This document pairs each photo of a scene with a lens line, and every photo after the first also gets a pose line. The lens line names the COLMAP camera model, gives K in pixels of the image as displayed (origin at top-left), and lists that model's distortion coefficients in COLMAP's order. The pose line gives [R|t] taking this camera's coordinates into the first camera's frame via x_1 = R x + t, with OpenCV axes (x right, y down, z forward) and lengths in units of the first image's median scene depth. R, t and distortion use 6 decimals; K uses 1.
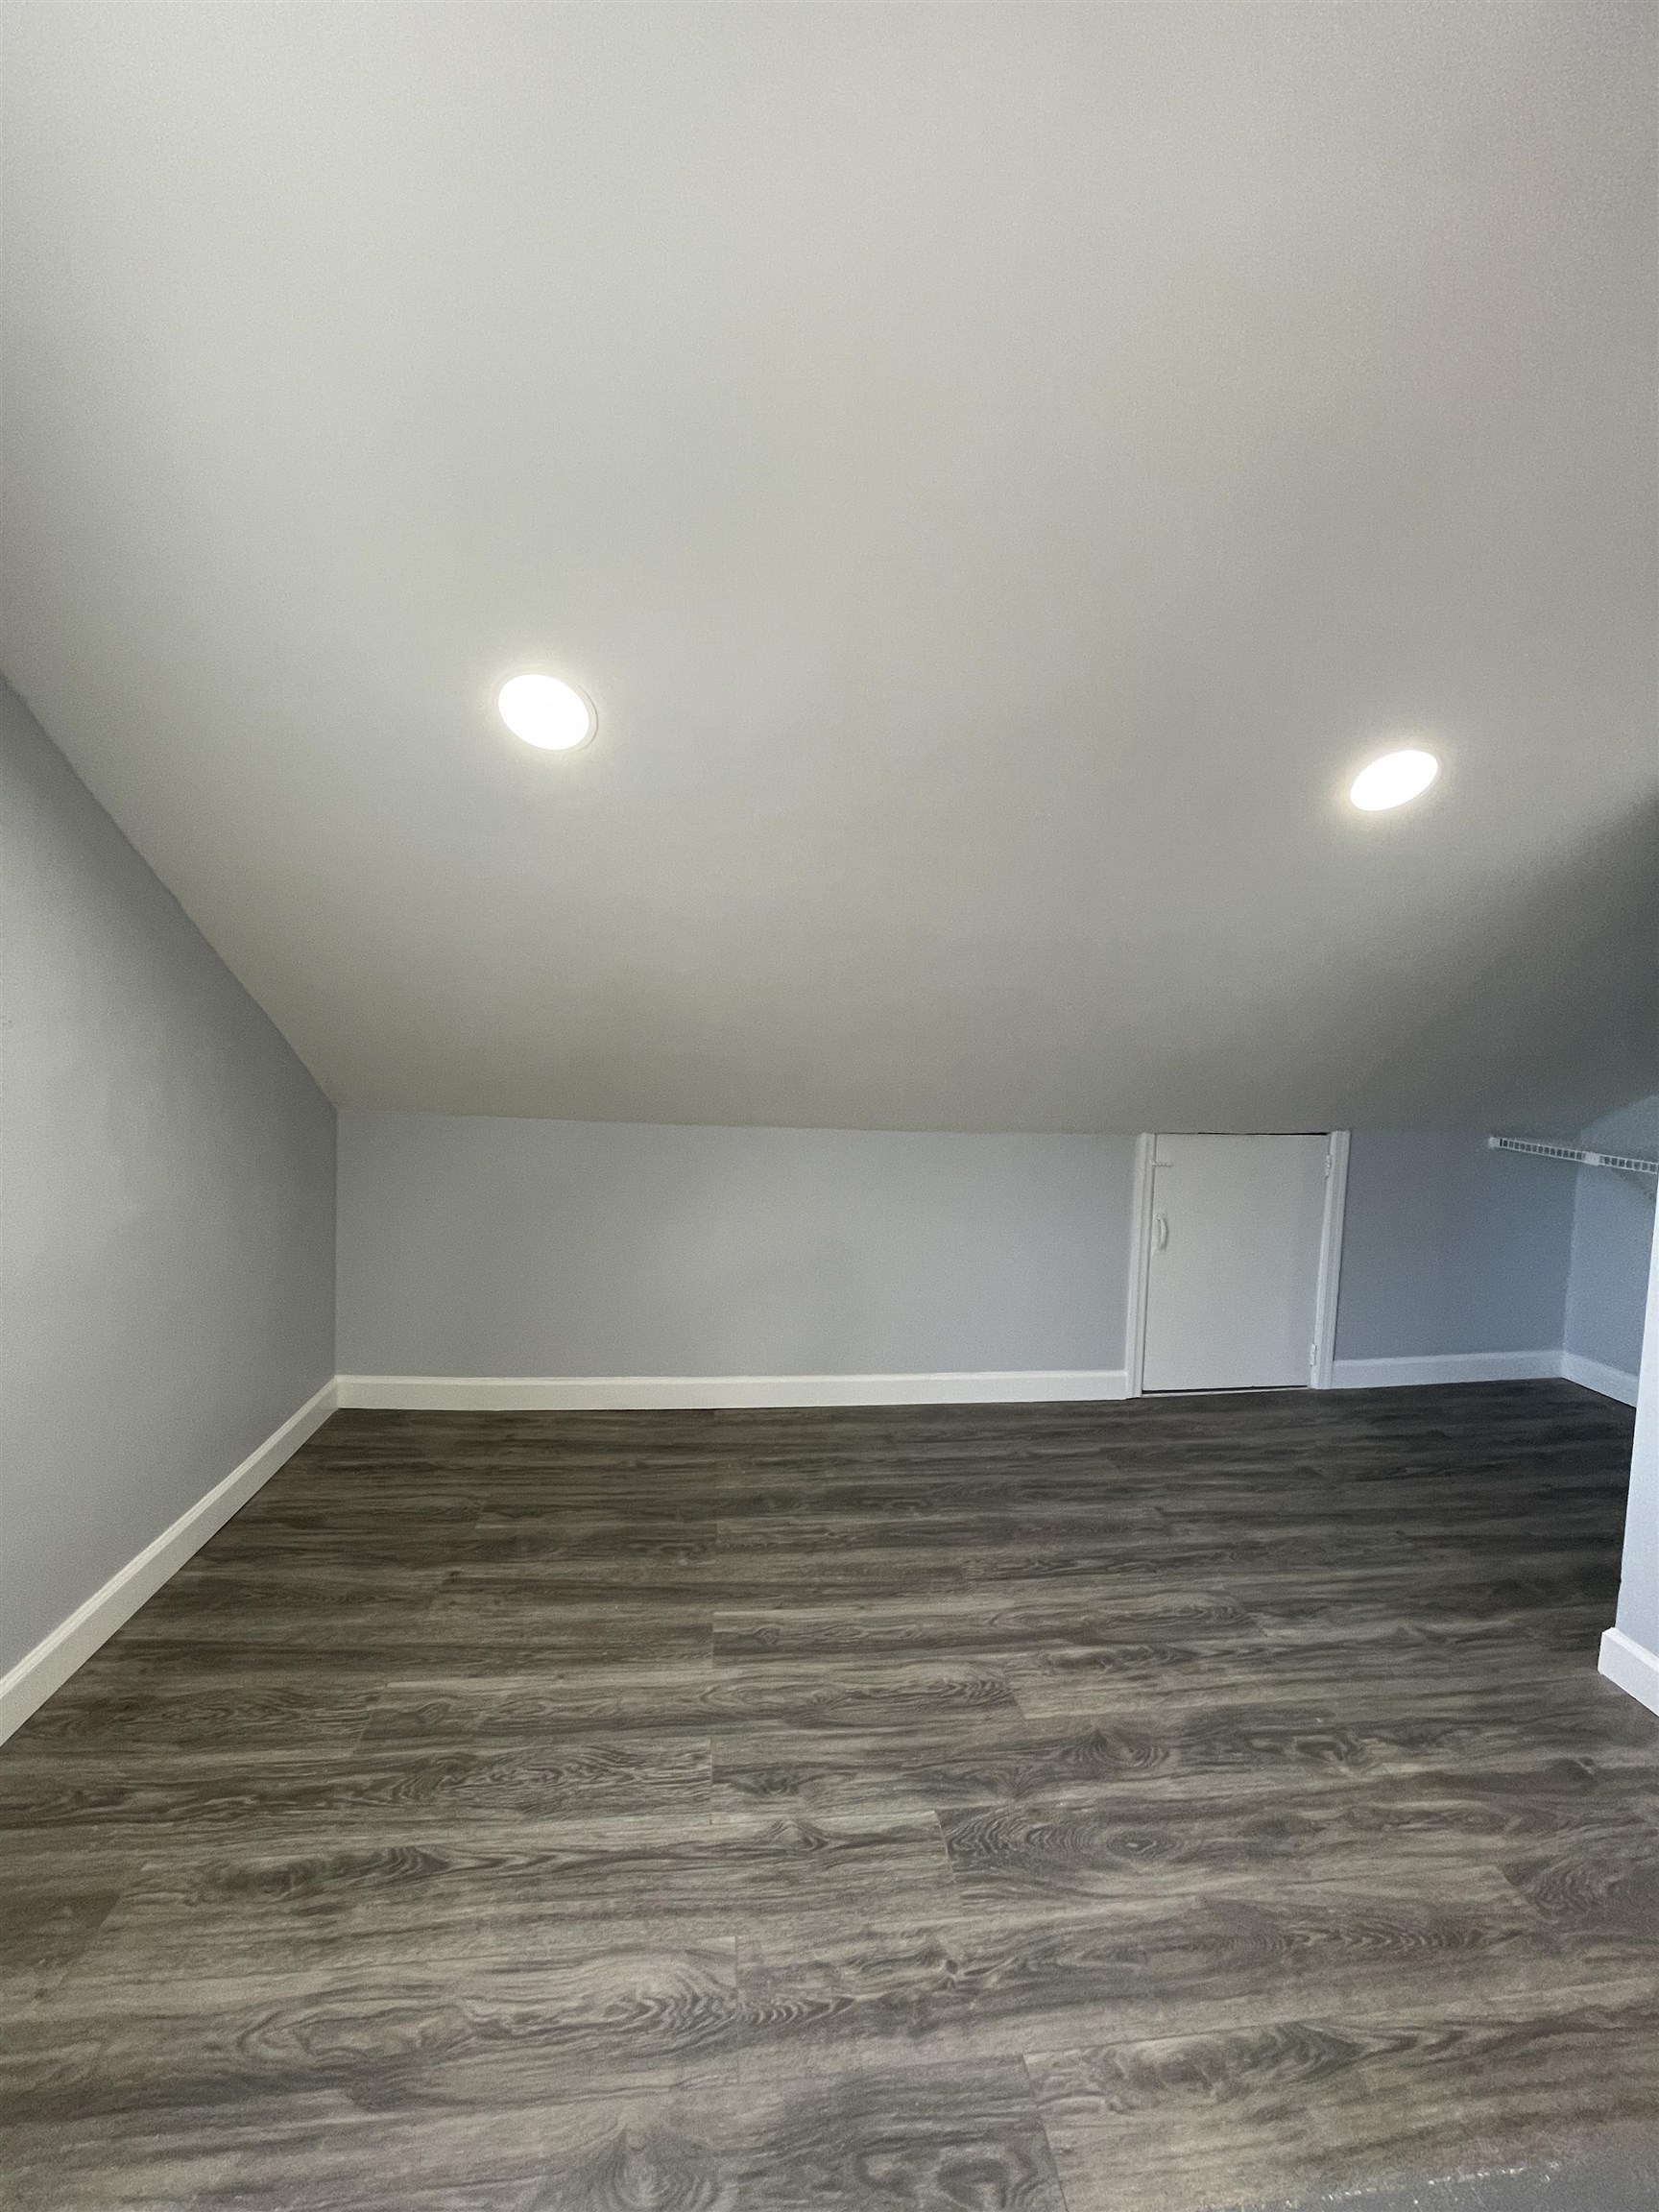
lens RADIAL K [[888.4, 0, 835.8], [0, 888.4, 1093.4], [0, 0, 1]] dist [-0.007206, 0.001464]
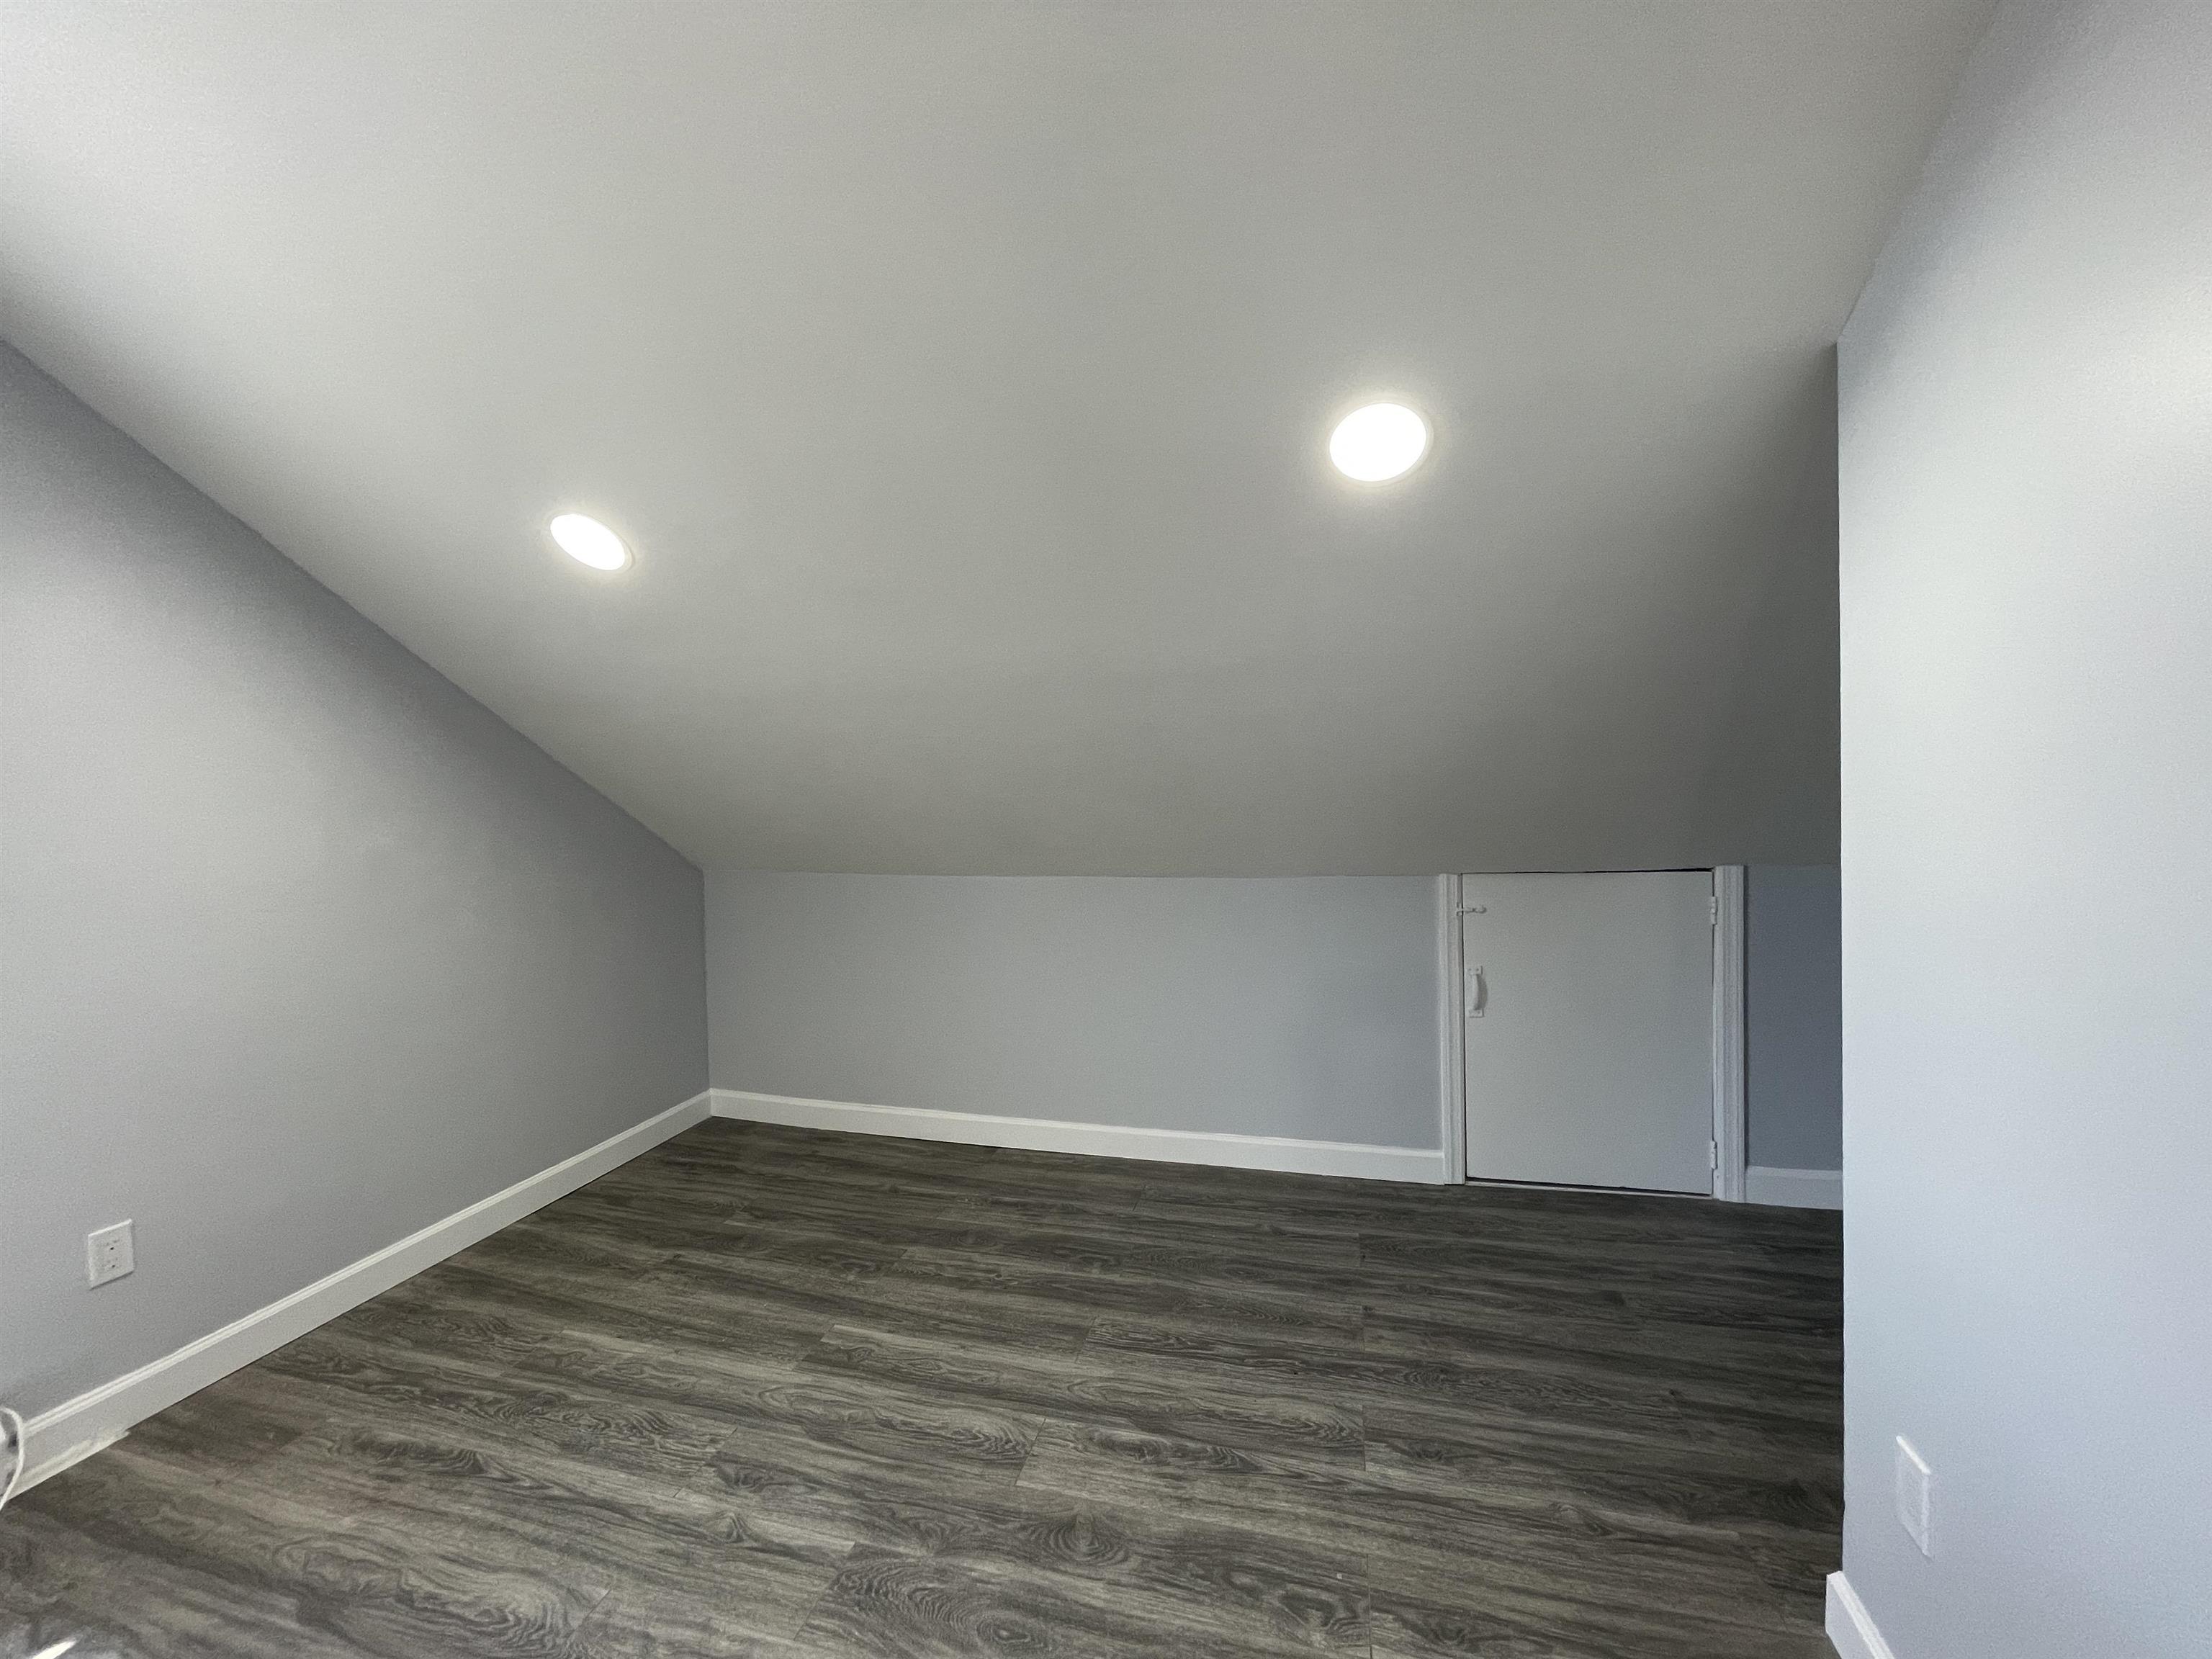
lens RADIAL K [[888.4, 0, 1102.7], [0, 888.4, 822.1], [0, 0, 1]] dist [-0.007206, 0.001464]
pose [[0.920872, -0.044457, -0.387322, 0.628520], [0.032767, 0.998788, -0.036738, 0.024996], [0.388486, 0.021139, 0.921212, 0.124042]]
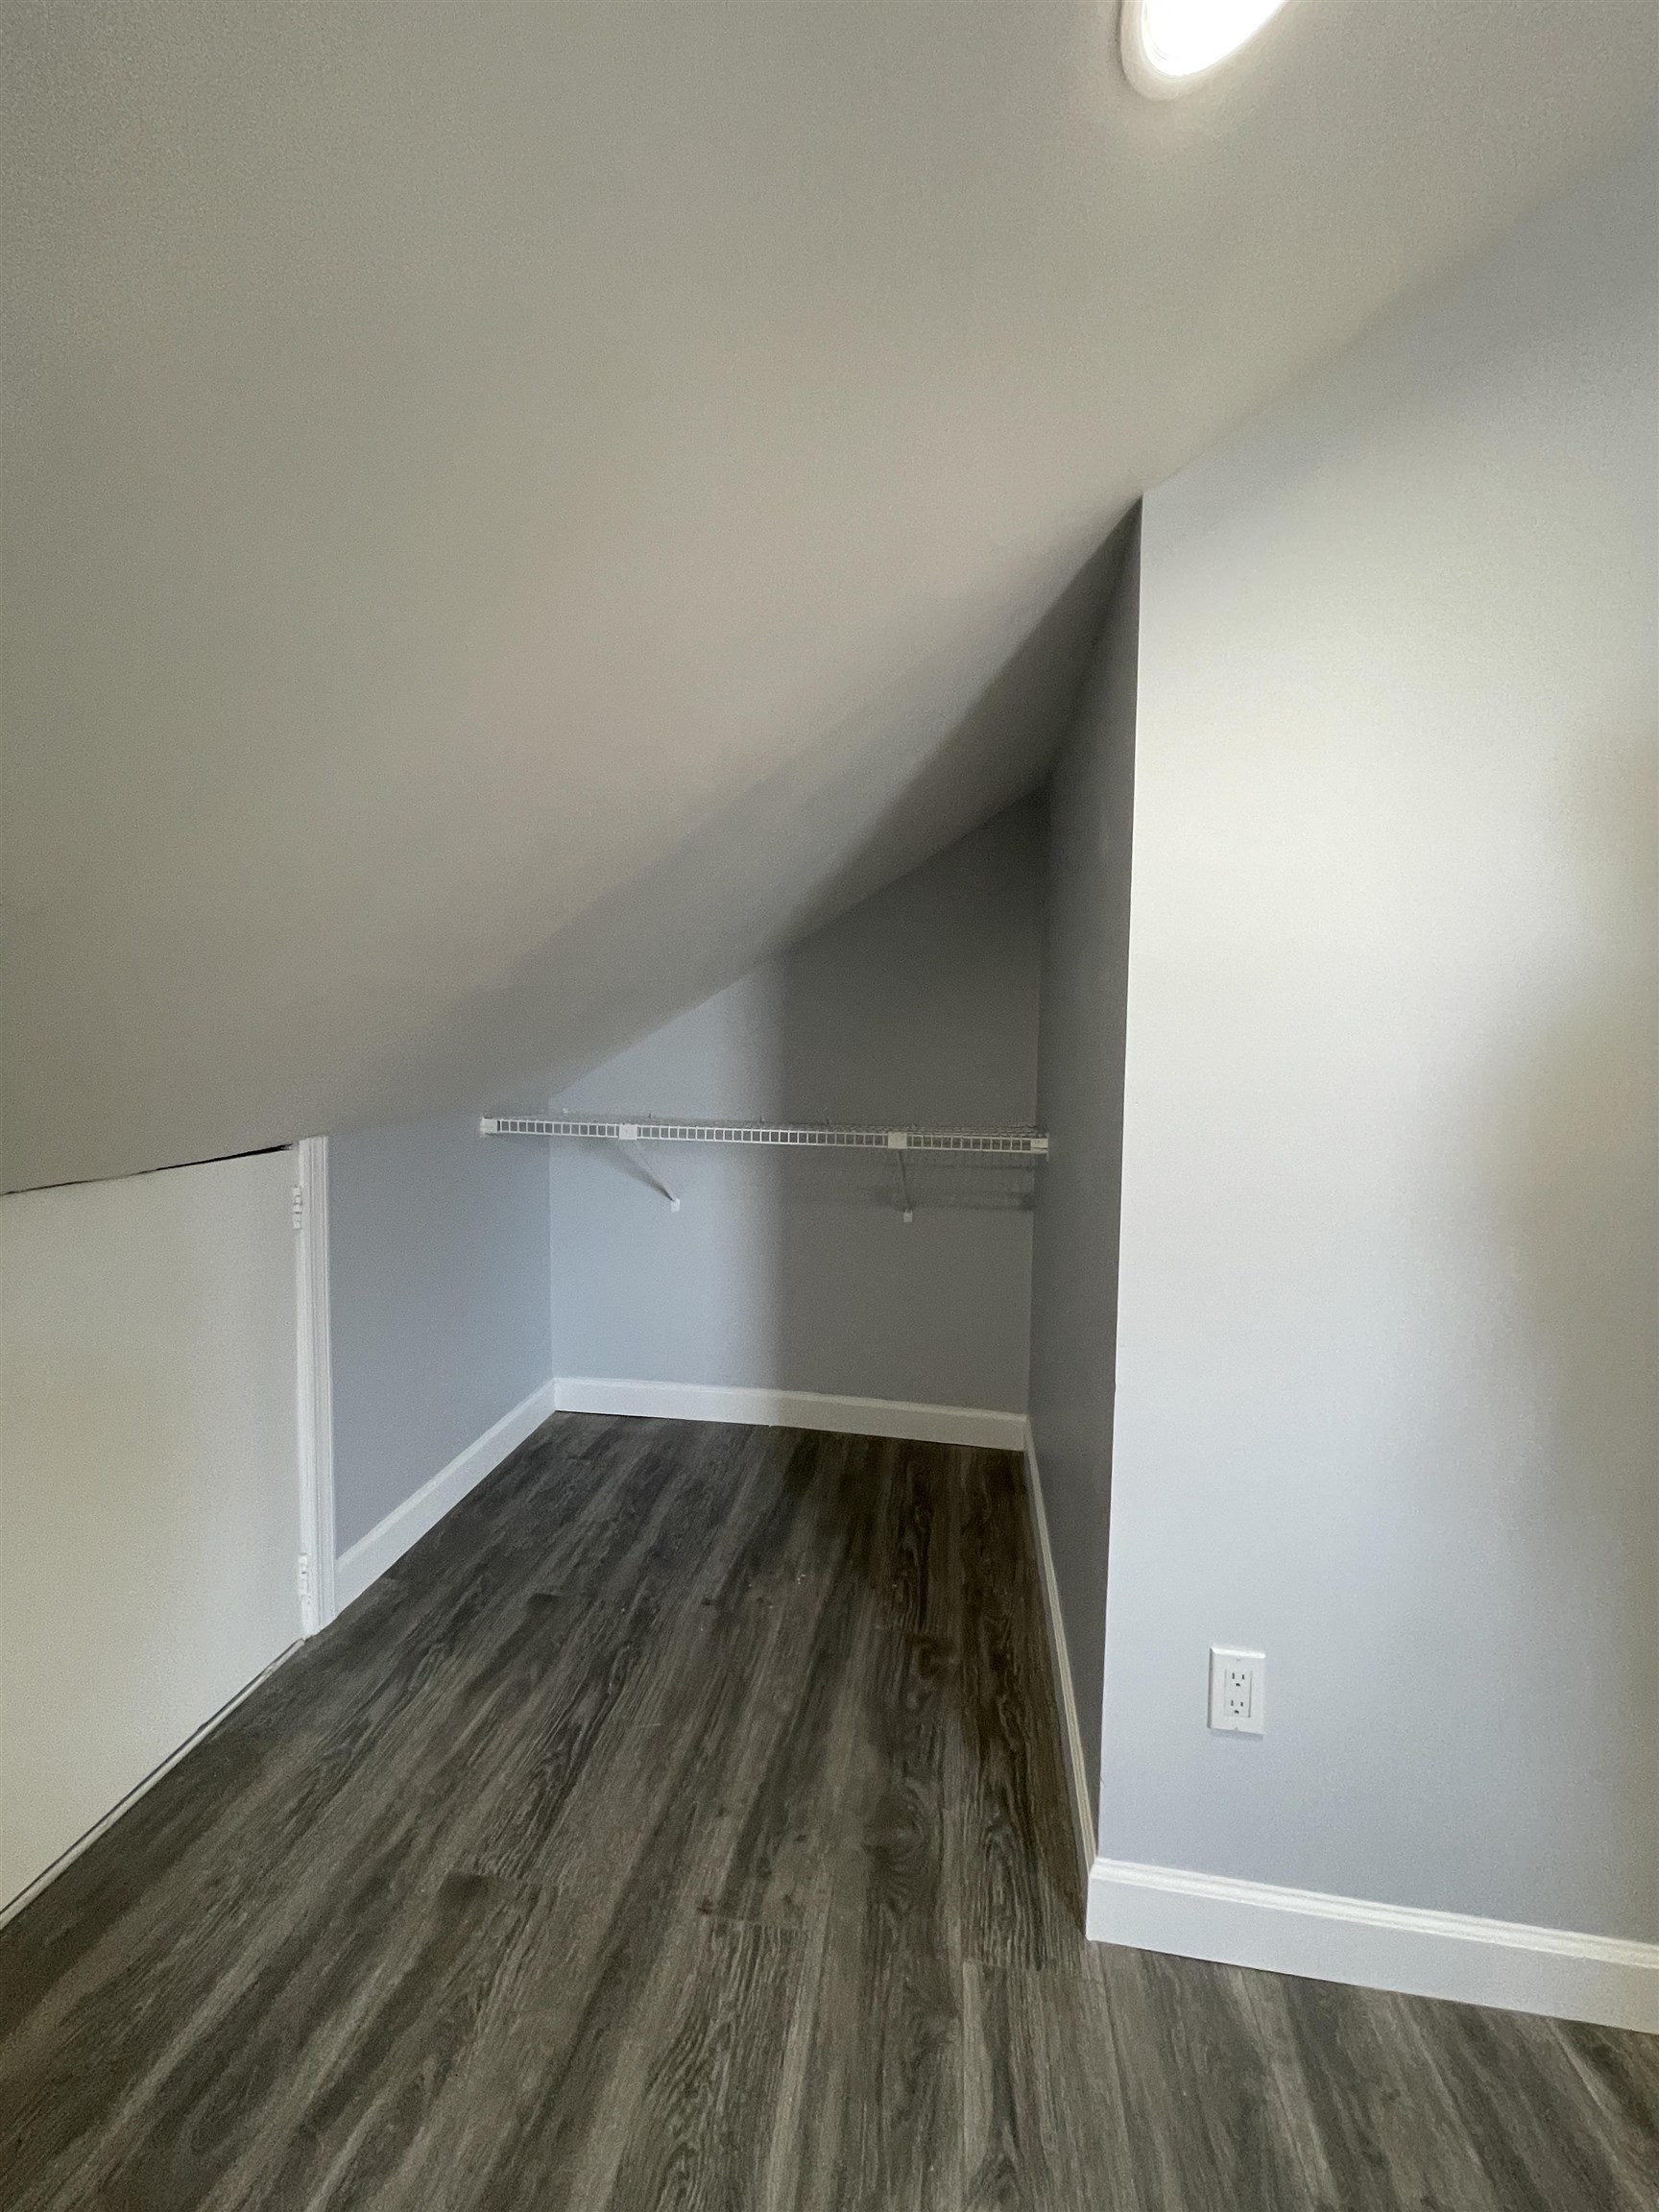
lens RADIAL K [[888.4, 0, 836.1], [0, 888.4, 1093.9], [0, 0, 1]] dist [-0.007206, 0.001464]
pose [[0.261912, -0.079704, 0.961795, 0.259784], [0.064554, 0.995799, 0.064943, 0.005101], [-0.962930, 0.045078, 0.265957, 0.965164]]
